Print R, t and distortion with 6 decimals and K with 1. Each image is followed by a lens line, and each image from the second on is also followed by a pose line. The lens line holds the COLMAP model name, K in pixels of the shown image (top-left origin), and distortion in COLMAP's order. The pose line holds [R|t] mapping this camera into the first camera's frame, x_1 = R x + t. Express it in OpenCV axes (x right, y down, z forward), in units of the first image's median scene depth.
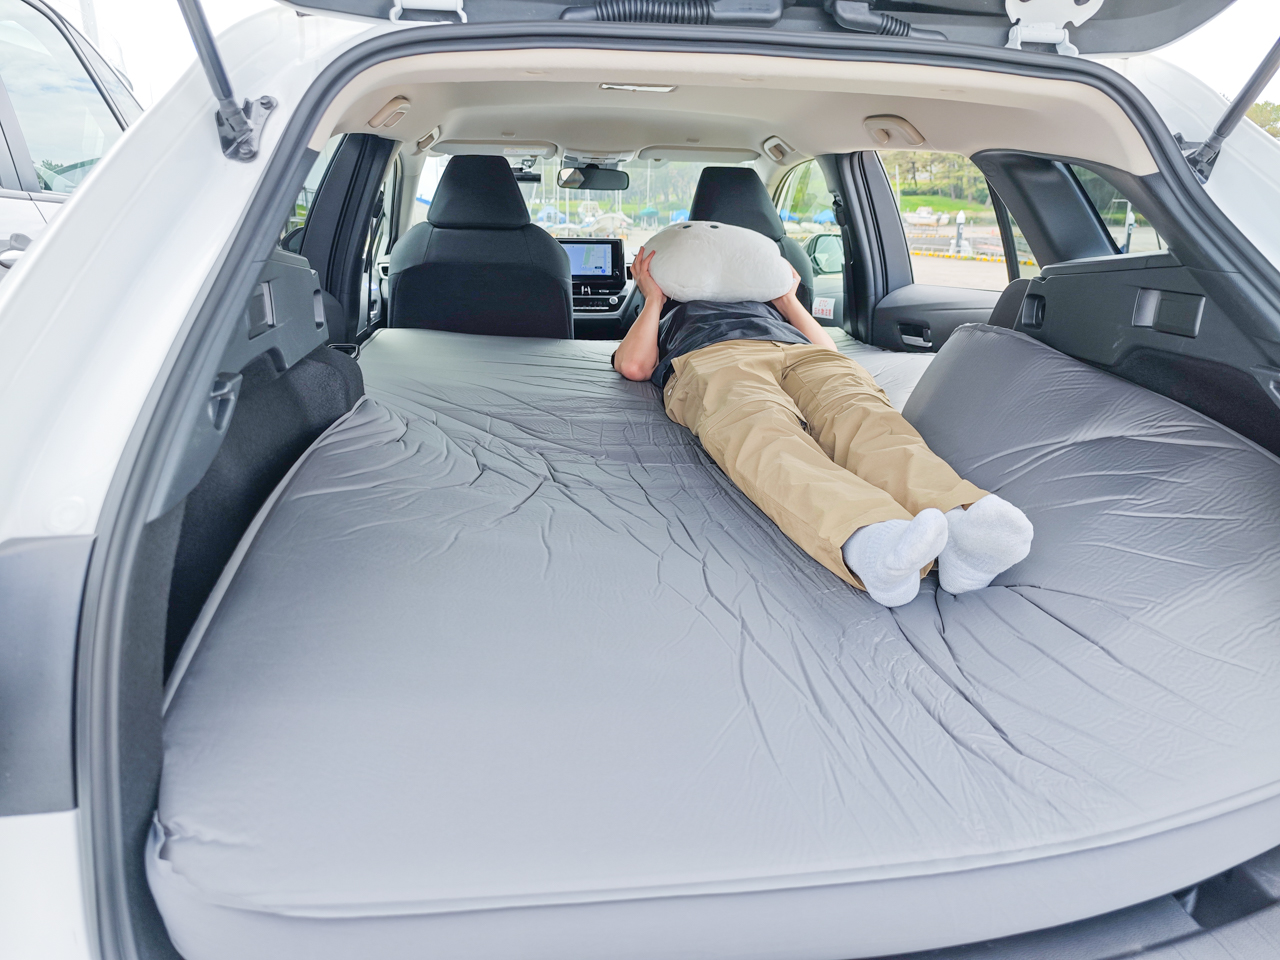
lens RADIAL K [[913.3, 0, 651.1], [0, 913.3, 478.8], [0, 0, 1]] dist [0.040191, -0.023742]
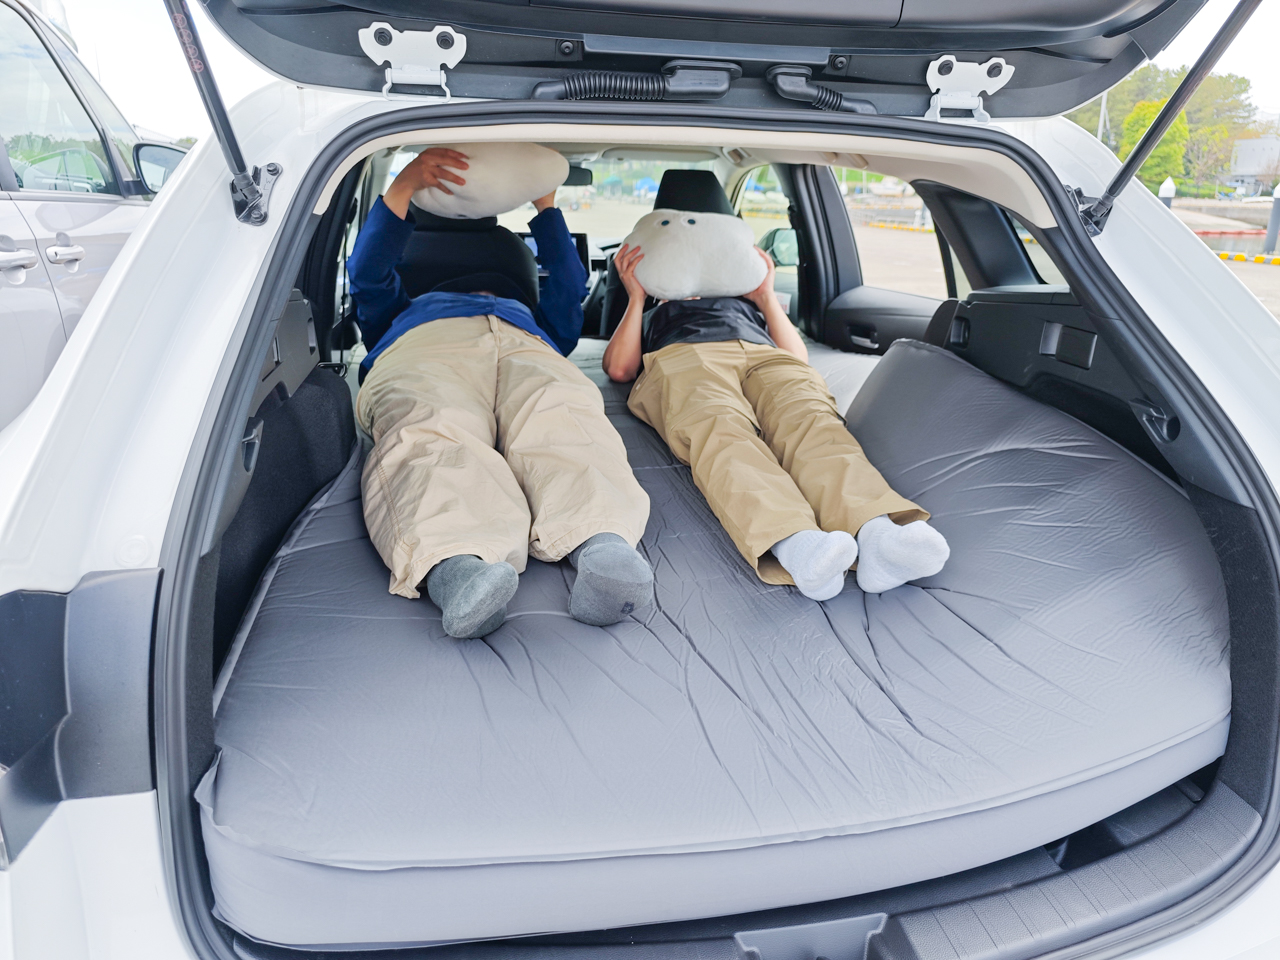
lens RADIAL K [[913.3, 0, 640.6], [0, 913.3, 483.3], [0, 0, 1]] dist [0.040191, -0.023742]
pose [[0.999629, -0.001745, 0.027172, 0.001670], [0.000724, 0.999295, 0.037548, -0.057892], [-0.027218, -0.037514, 0.998925, -0.136881]]
